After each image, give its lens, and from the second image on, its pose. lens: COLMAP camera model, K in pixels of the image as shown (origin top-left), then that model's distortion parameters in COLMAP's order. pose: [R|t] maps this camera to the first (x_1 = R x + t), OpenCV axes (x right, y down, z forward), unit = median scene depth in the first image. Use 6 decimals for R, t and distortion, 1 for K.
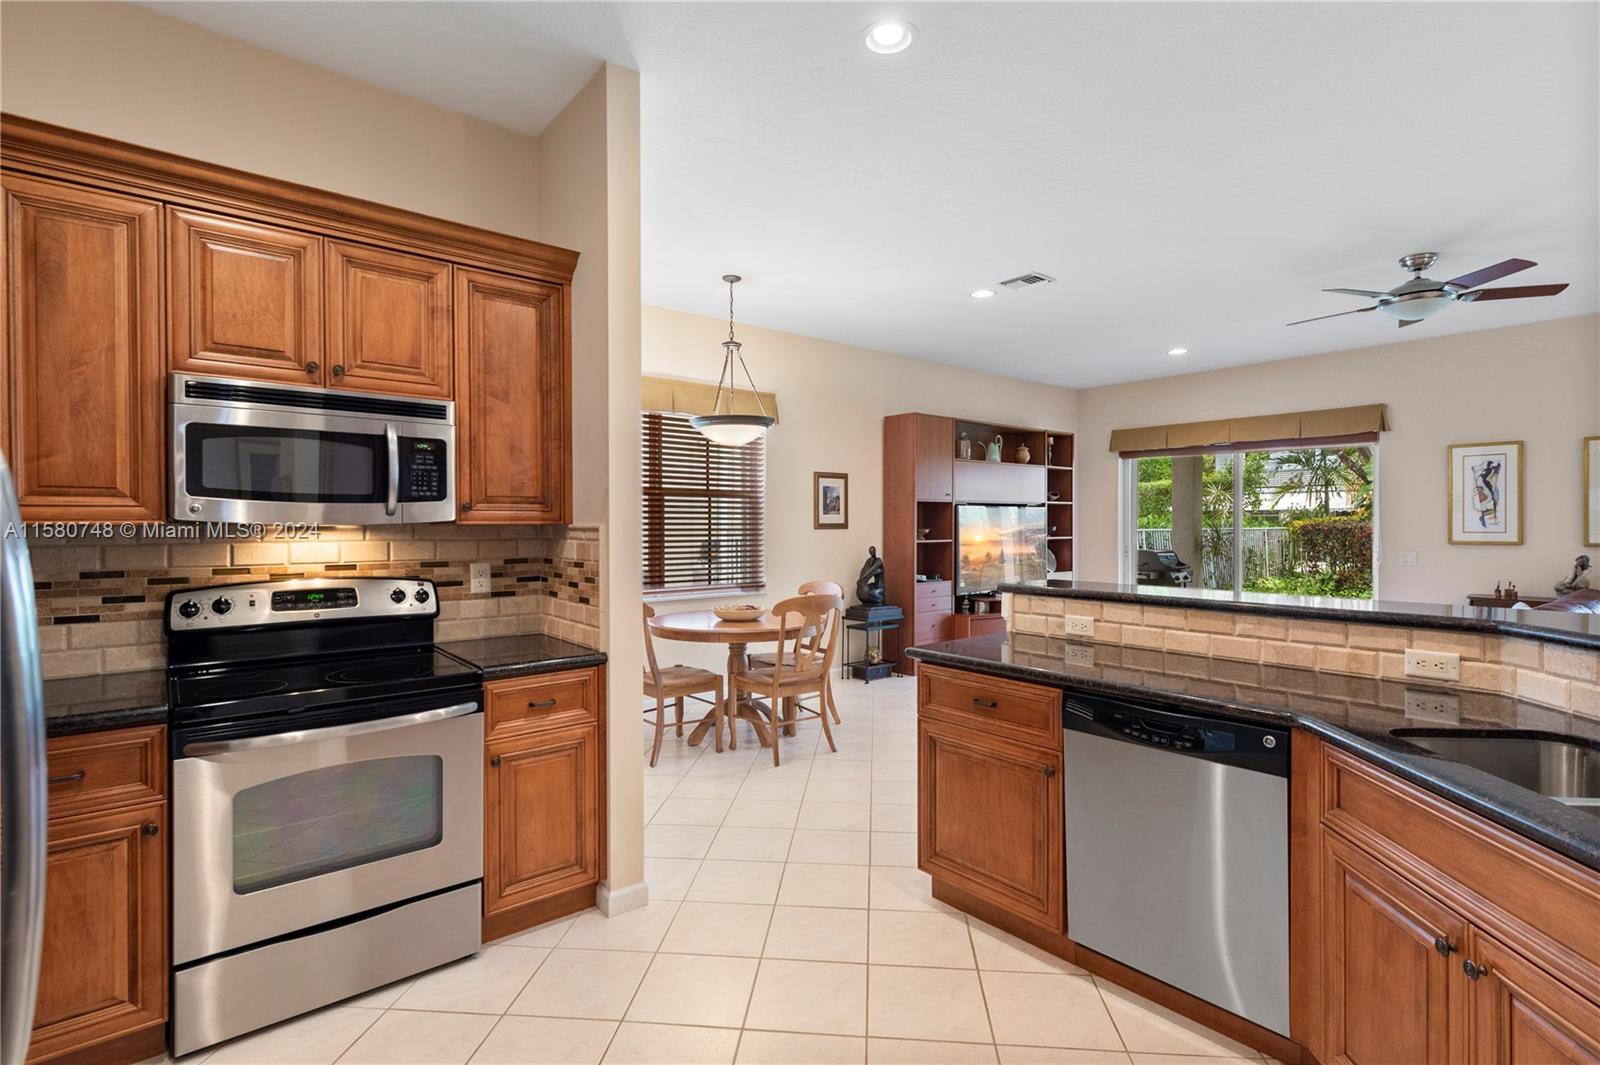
lens RADIAL K [[762.0, 0, 805.6], [0, 762.0, 526.9], [0, 0, 1]] dist [0.021850, -0.008481]
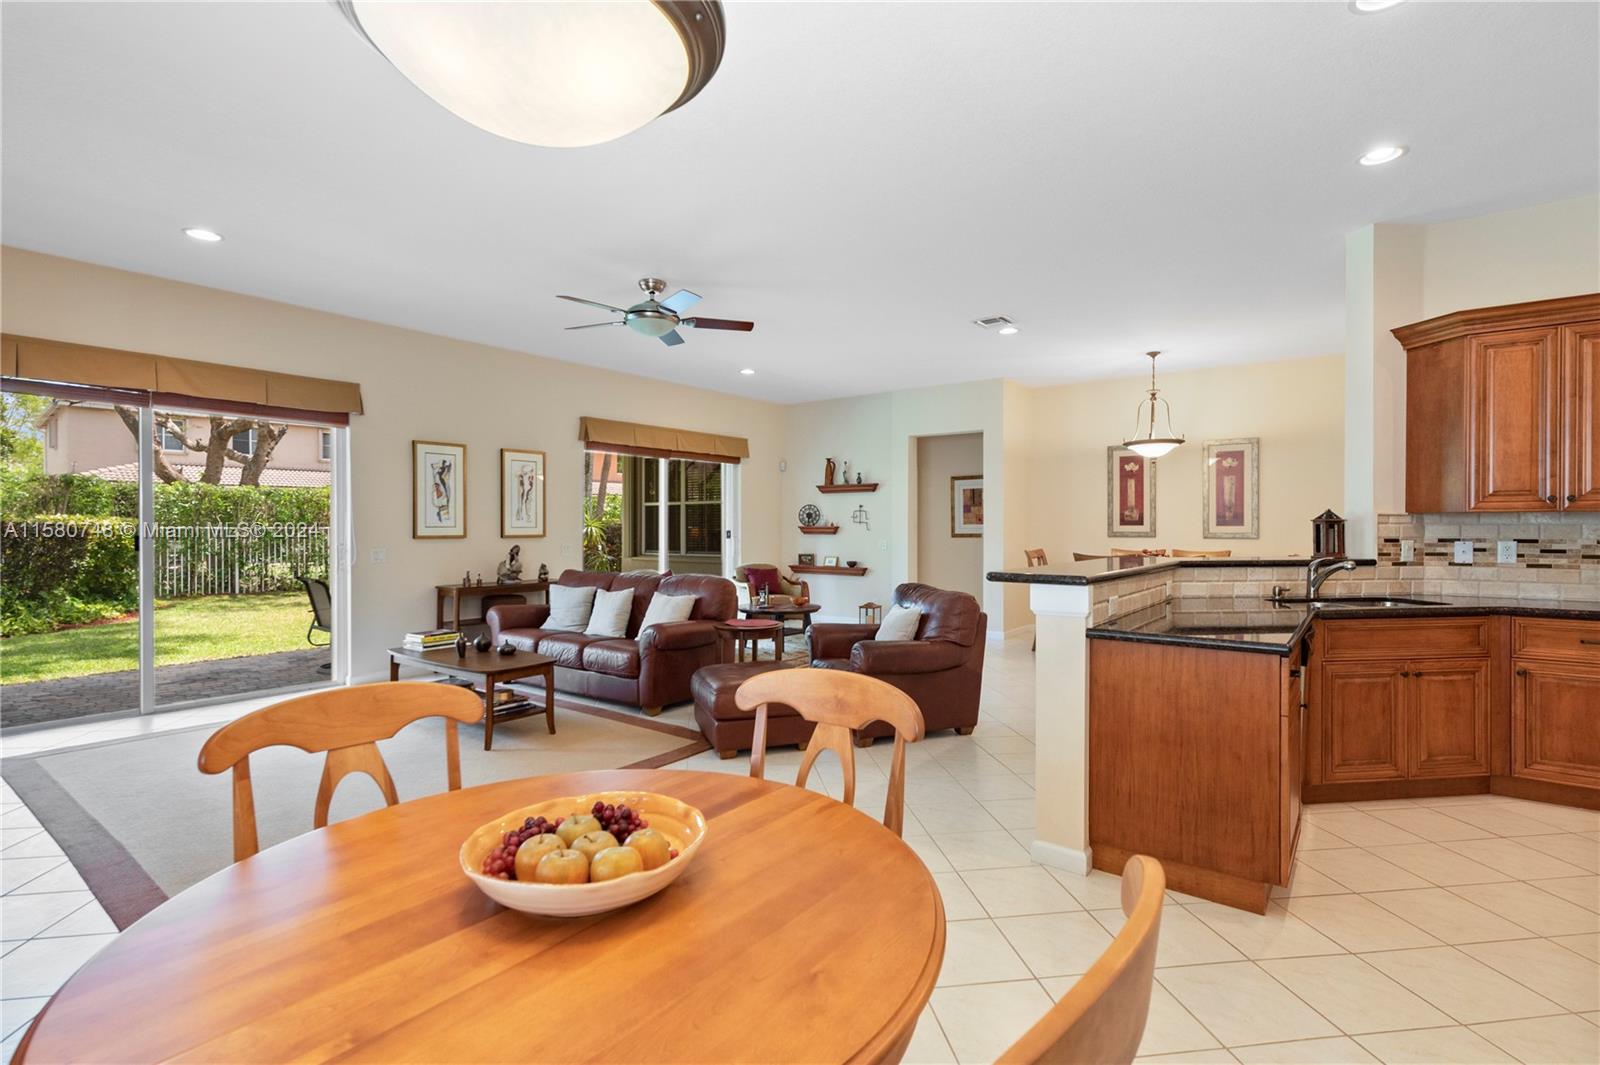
lens RADIAL K [[762.0, 0, 804.8], [0, 762.0, 529.5], [0, 0, 1]] dist [0.021850, -0.008481]
pose [[-0.232765, -0.003130, 0.972528, -0.333430], [0.004922, 0.999978, 0.004396, 0.010944], [-0.972521, 0.005810, -0.232745, 0.980921]]
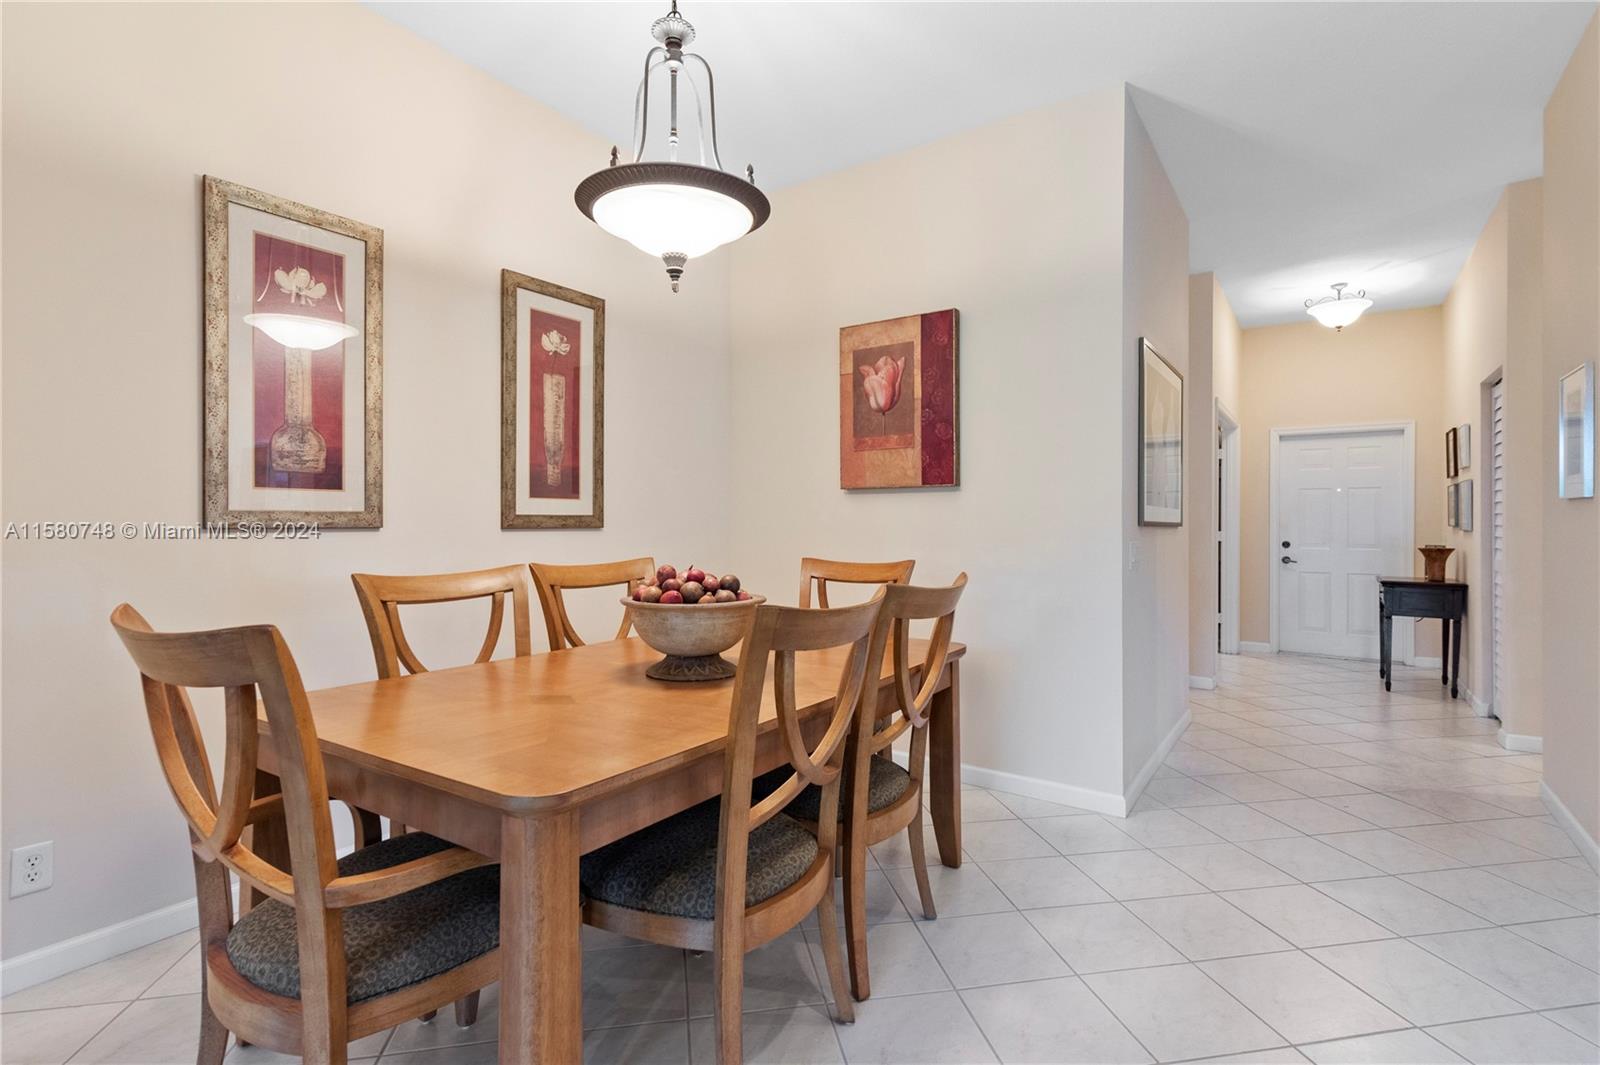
lens RADIAL K [[762.0, 0, 801.3], [0, 762.0, 524.3], [0, 0, 1]] dist [0.021850, -0.008481]
pose [[-0.962554, 0.002286, -0.271081, 1.000630], [0.000564, 0.999979, 0.006428, 0.032682], [0.271090, 0.006035, -0.962535, 0.422013]]
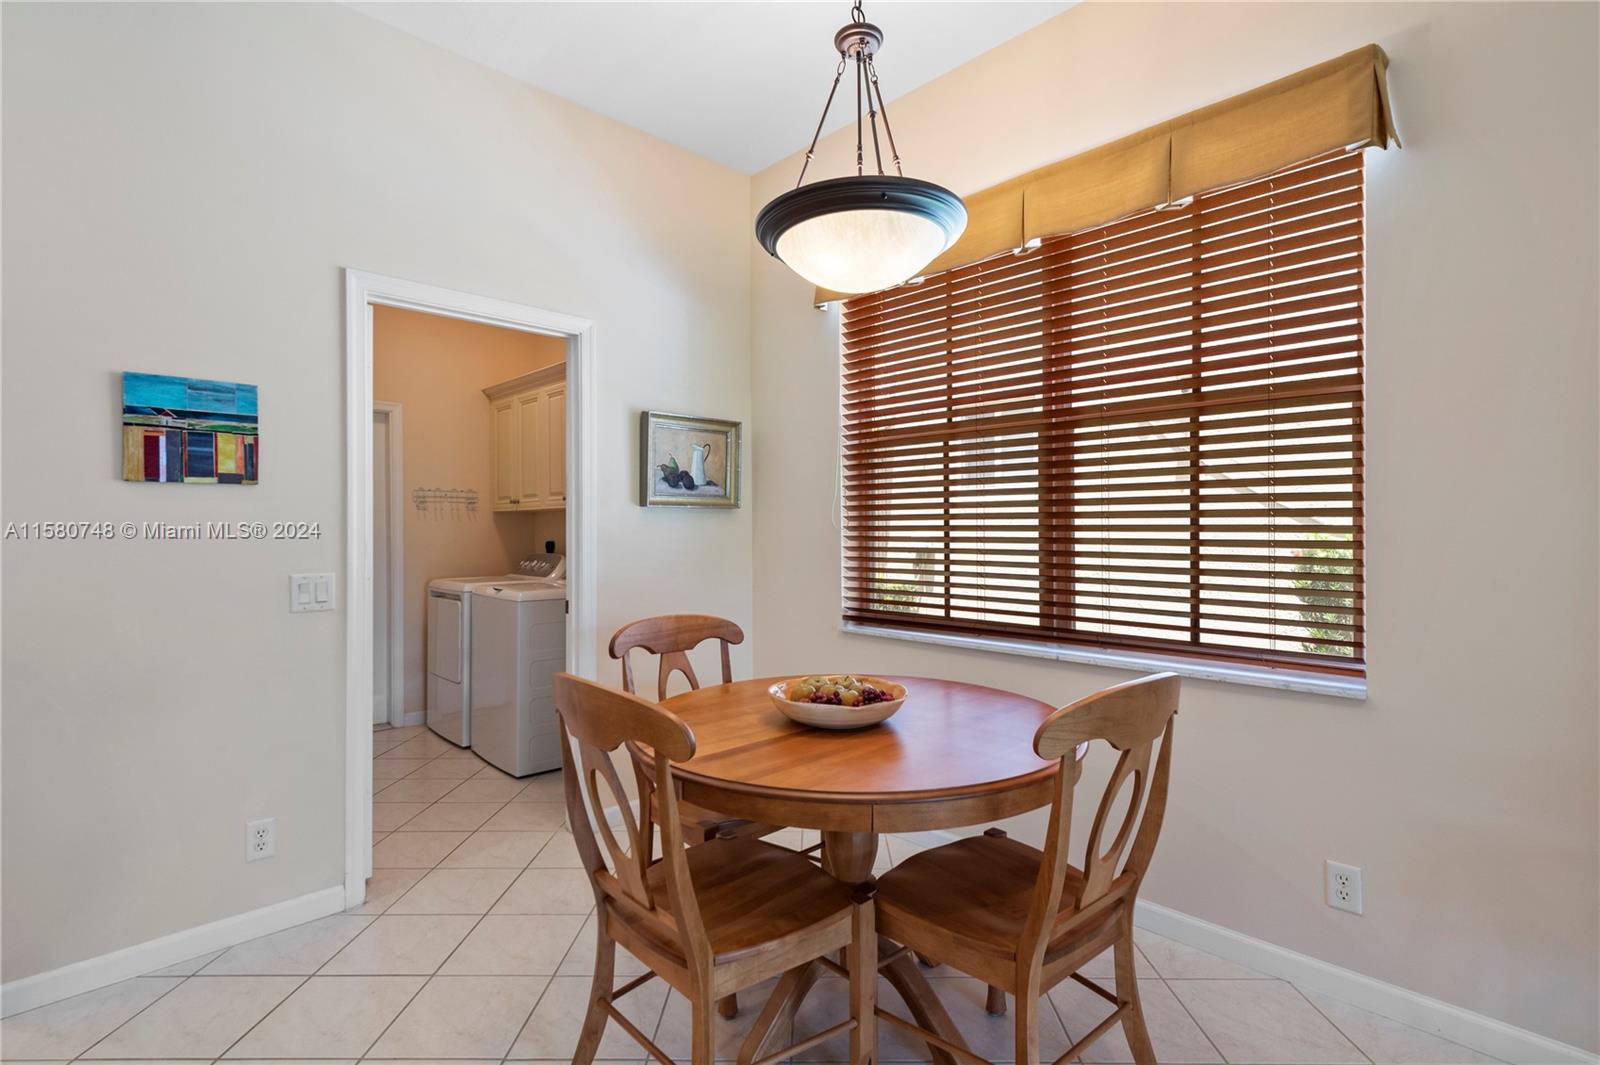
lens RADIAL K [[762.0, 0, 794.5], [0, 762.0, 531.3], [0, 0, 1]] dist [0.021850, -0.008481]
pose [[0.065729, 0.001724, -0.997836, 0.303831], [0.003619, 0.999992, 0.001966, 0.023878], [0.997831, -0.003741, 0.065722, 0.939660]]
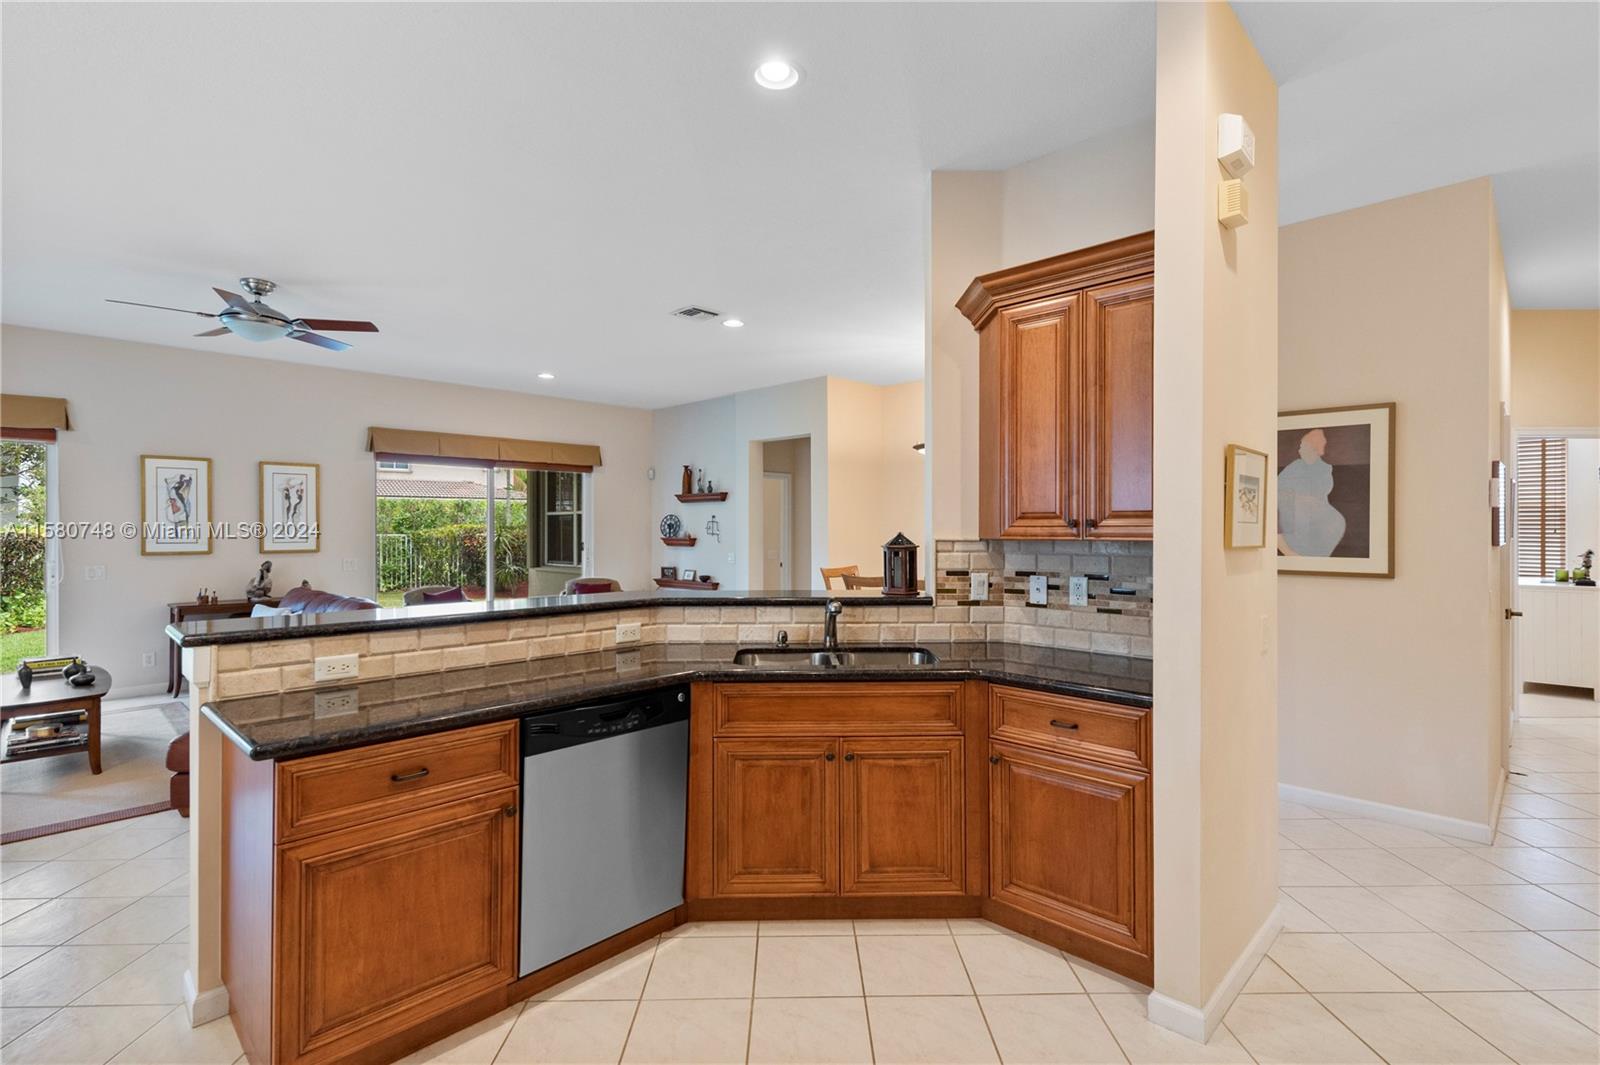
lens RADIAL K [[762.0, 0, 805.8], [0, 762.0, 528.5], [0, 0, 1]] dist [0.021850, -0.008481]
pose [[-0.102949, 0.000899, 0.994686, -0.302083], [0.005707, 0.999984, -0.000313, -0.009593], [-0.994670, 0.005644, -0.102952, 0.346871]]
